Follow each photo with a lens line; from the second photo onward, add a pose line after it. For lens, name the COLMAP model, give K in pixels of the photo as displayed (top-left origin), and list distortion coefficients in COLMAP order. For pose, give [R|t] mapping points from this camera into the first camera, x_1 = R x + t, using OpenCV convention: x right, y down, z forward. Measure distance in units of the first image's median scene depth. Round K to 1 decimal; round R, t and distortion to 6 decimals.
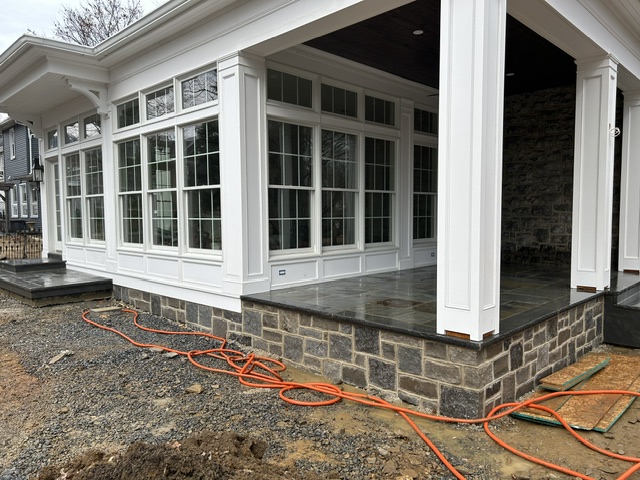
lens RADIAL K [[481.1, 0, 320.0], [0, 481.1, 240.0], [0, 0, 1]] dist [-0.001269, -0.000550]
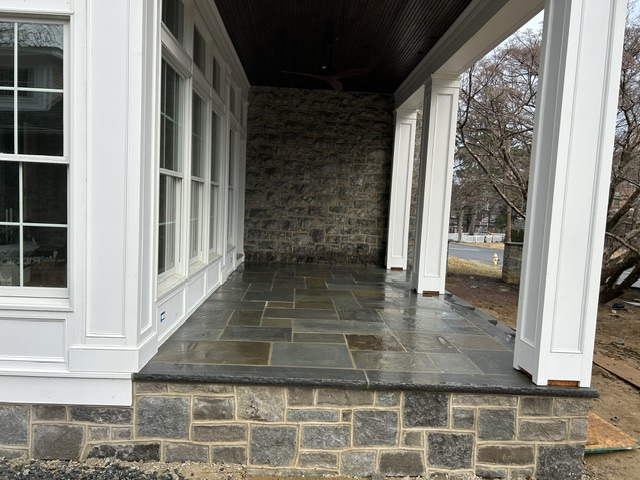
lens RADIAL K [[468.2, 0, 320.3], [0, 468.2, 250.2], [0, 0, 1]] dist [0.005176, 0.002271]
pose [[0.682488, -0.031167, 0.730232, -0.483428], [-0.011753, 0.998493, 0.053601, -0.061104], [-0.730803, -0.045165, 0.681093, 0.612120]]
